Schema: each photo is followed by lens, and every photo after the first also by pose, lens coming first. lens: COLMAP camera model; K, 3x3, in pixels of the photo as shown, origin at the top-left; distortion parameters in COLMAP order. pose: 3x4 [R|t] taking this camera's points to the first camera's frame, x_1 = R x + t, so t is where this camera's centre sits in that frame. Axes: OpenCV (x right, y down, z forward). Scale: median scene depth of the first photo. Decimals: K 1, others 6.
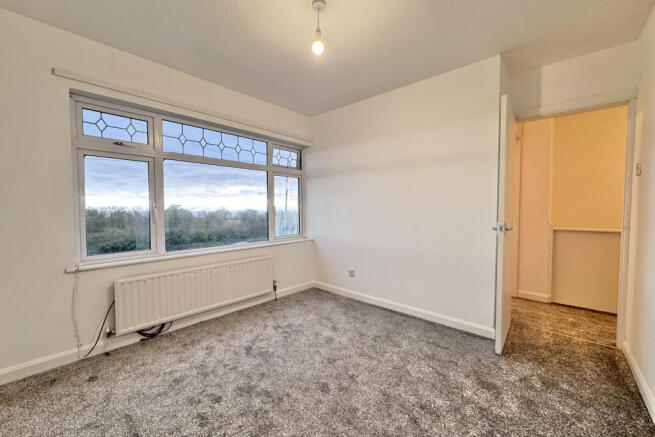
lens RADIAL K [[260.2, 0, 327.5], [0, 260.2, 218.5], [0, 0, 1]] dist [-0.002034, -0.000004]
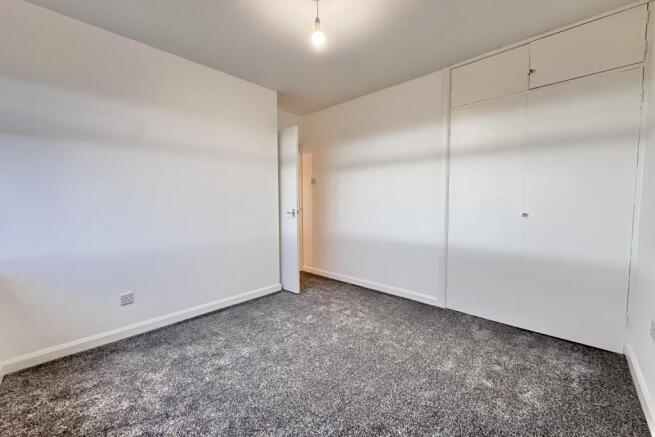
lens RADIAL K [[260.2, 0, 327.5], [0, 260.2, 218.5], [0, 0, 1]] dist [-0.002034, -0.000004]
pose [[0.018137, -0.062811, 0.997861, -0.653466], [0.052185, 0.996724, 0.061791, -0.001432], [-0.998473, 0.050953, 0.021355, 0.600594]]
